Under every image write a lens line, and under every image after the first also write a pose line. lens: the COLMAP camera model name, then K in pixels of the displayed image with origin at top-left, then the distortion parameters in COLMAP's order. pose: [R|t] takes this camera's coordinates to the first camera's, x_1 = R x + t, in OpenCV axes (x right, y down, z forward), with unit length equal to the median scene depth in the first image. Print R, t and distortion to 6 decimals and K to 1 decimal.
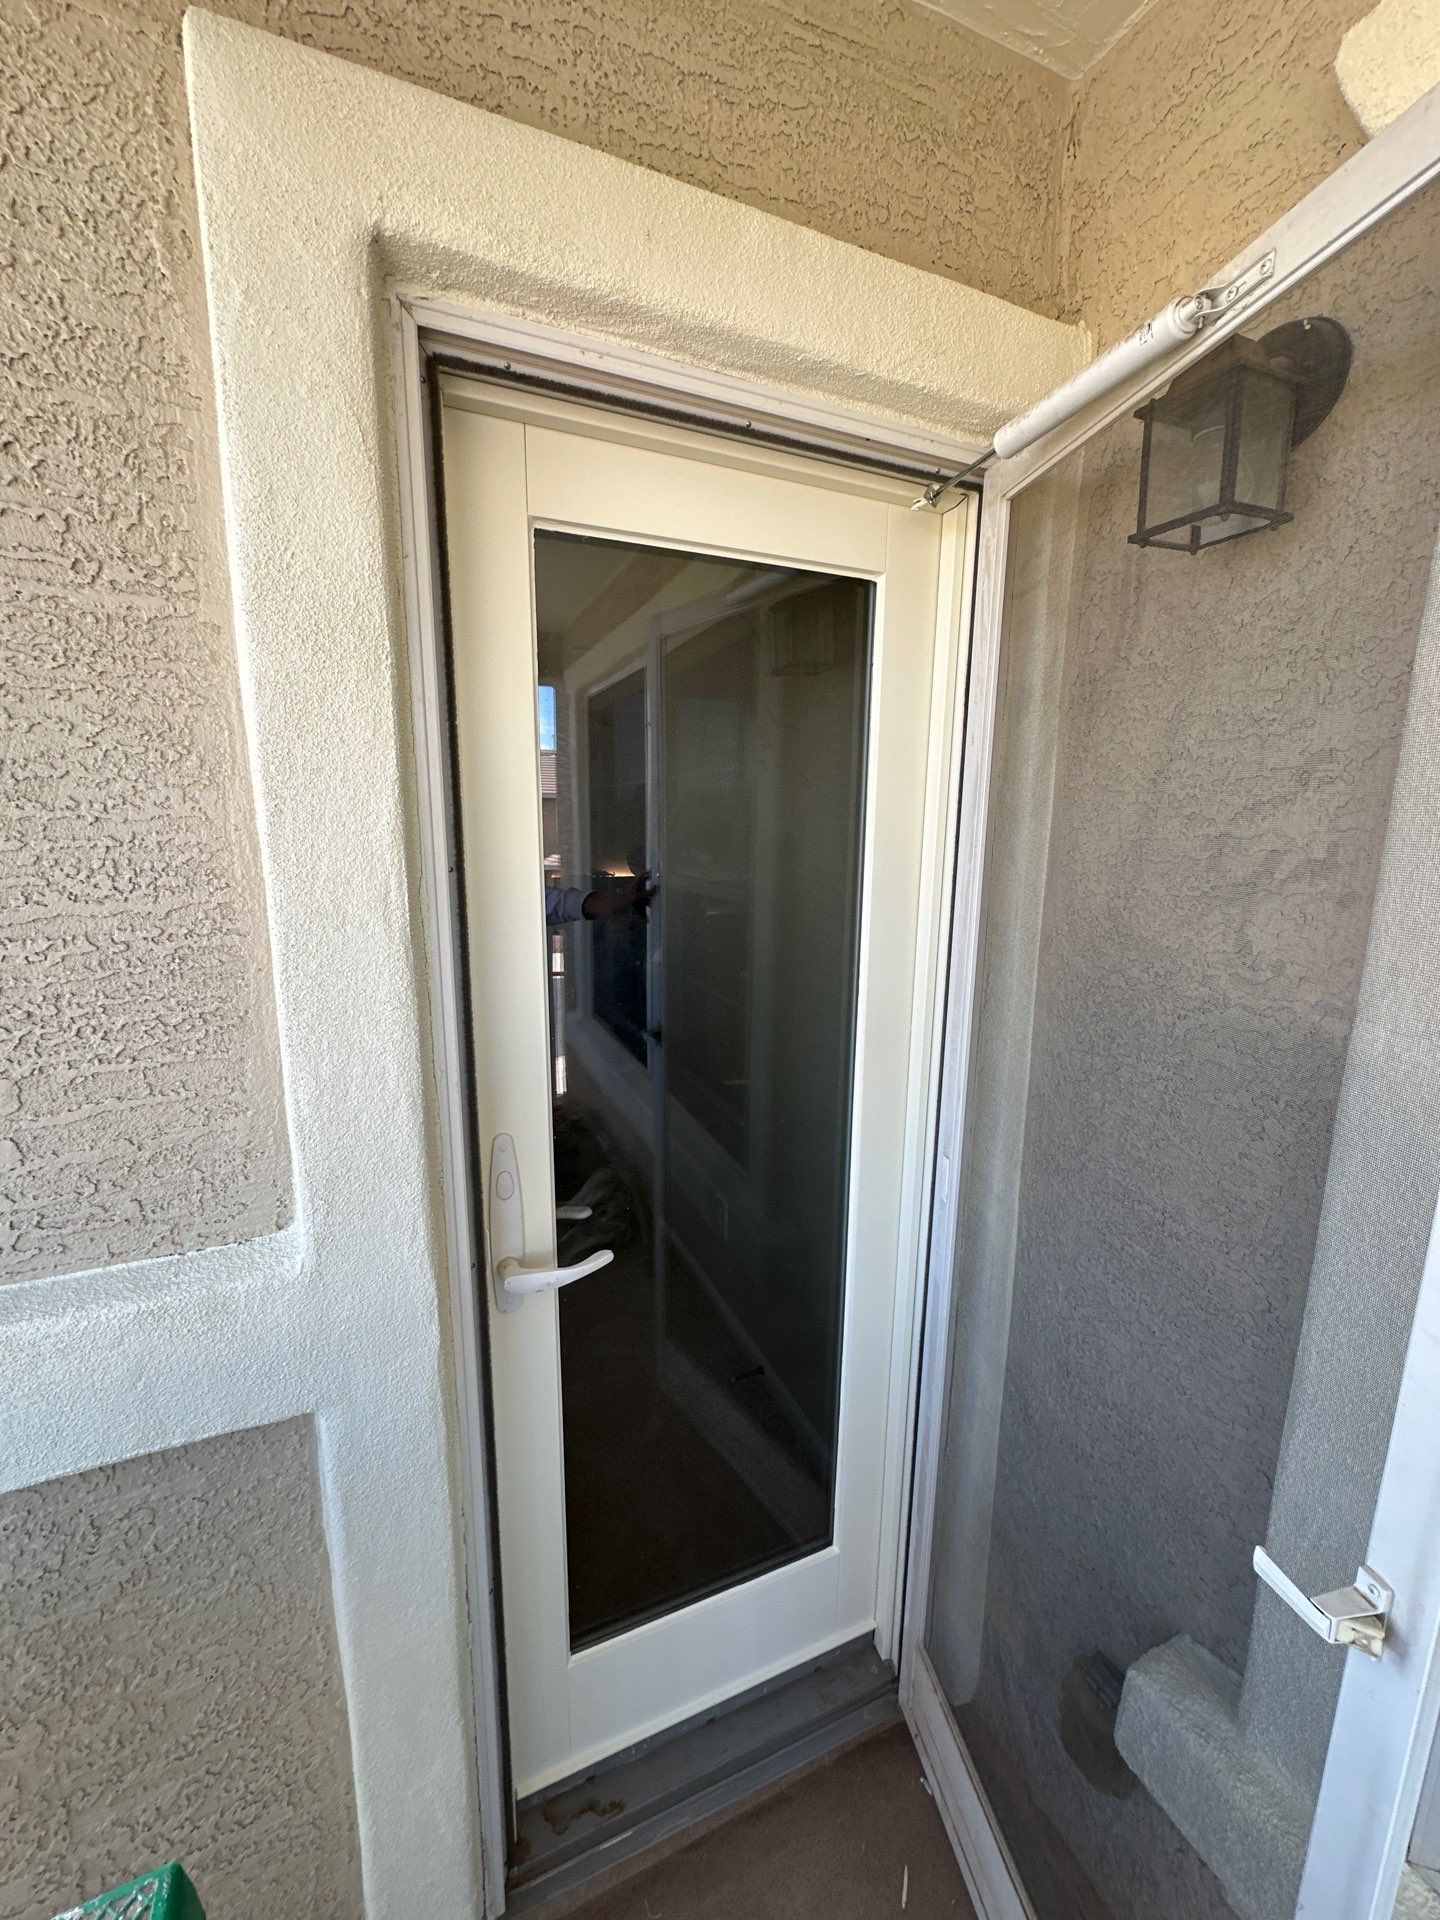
lens RADIAL K [[755.4, 0, 719.6], [0, 755.4, 963.1], [0, 0, 1]] dist [-0.005749, 0.000579]
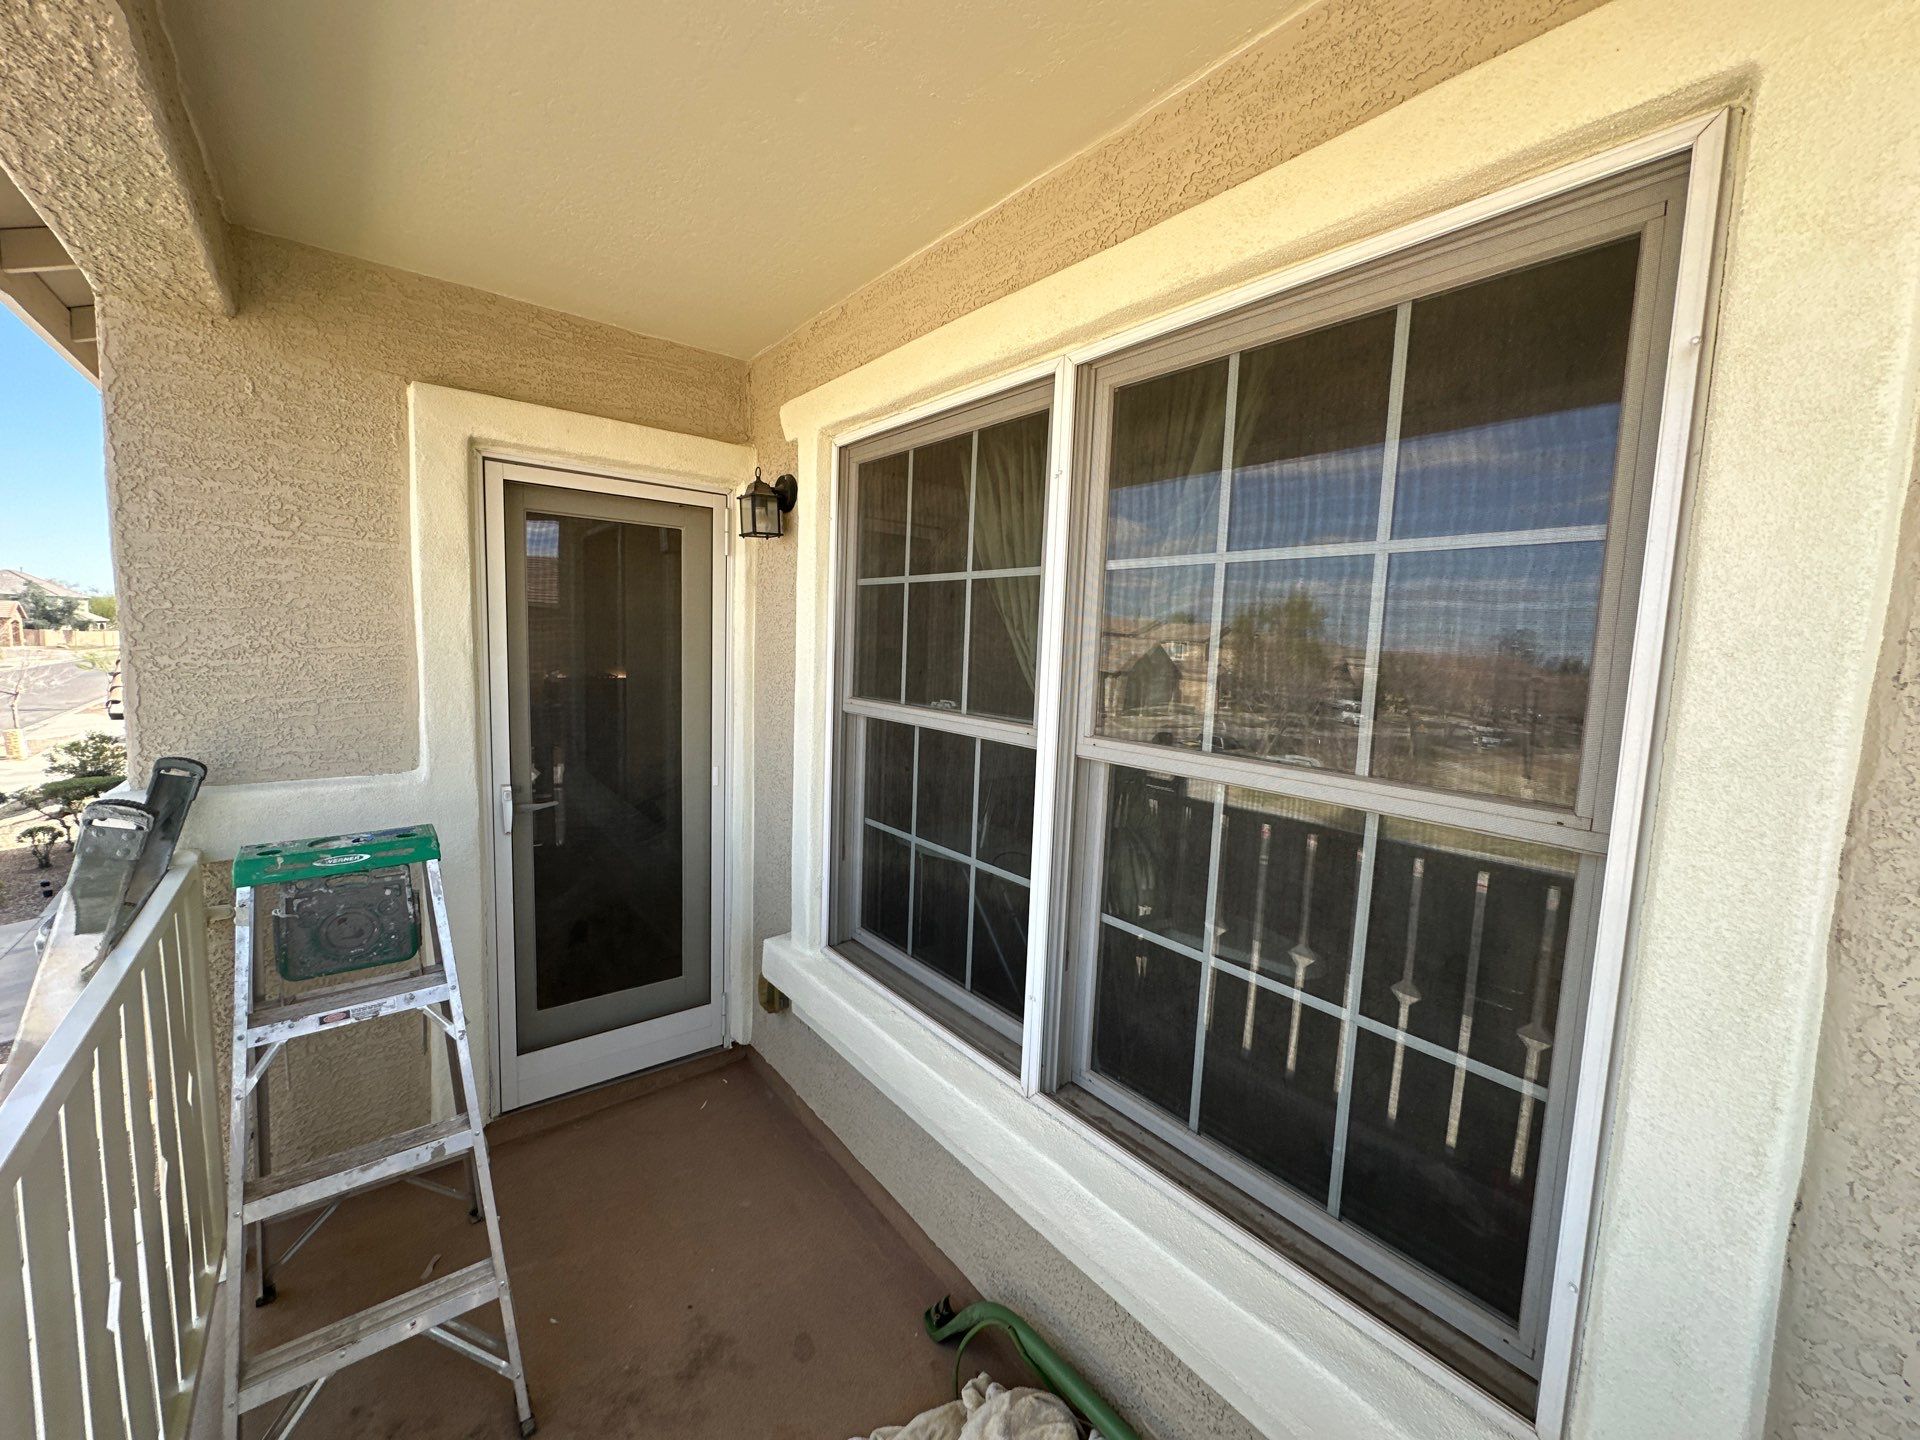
lens RADIAL K [[755.4, 0, 960.5], [0, 755.4, 721.8], [0, 0, 1]] dist [-0.005749, 0.000579]
pose [[0.965016, -0.001824, 0.262186, 0.655116], [0.021735, 0.997090, -0.073064, 0.475860], [-0.261290, 0.076207, 0.962247, -2.330728]]
